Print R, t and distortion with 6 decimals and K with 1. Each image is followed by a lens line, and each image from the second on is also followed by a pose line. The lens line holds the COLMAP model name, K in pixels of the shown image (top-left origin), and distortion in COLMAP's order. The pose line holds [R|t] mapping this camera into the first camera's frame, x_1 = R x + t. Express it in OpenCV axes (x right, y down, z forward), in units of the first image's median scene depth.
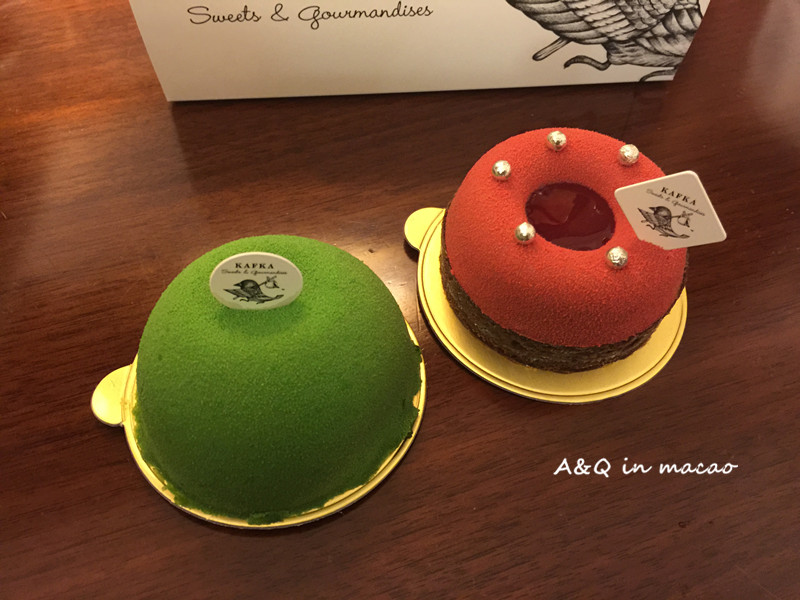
lens RADIAL K [[738.4, 0, 400.0], [0, 738.4, 300.0], [0, 0, 1]] dist [0.084860, -0.086355]
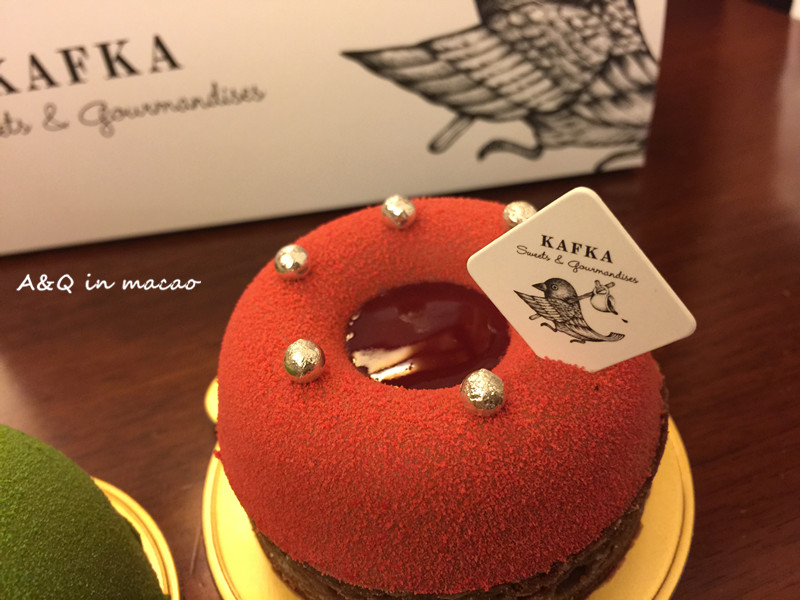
lens RADIAL K [[738.4, 0, 400.0], [0, 738.4, 300.0], [0, 0, 1]] dist [0.084860, -0.086355]
pose [[0.991279, -0.096618, -0.089612, 0.211463], [0.067468, 0.956244, -0.284685, 0.014025], [0.113197, 0.276156, 0.954423, 0.381448]]
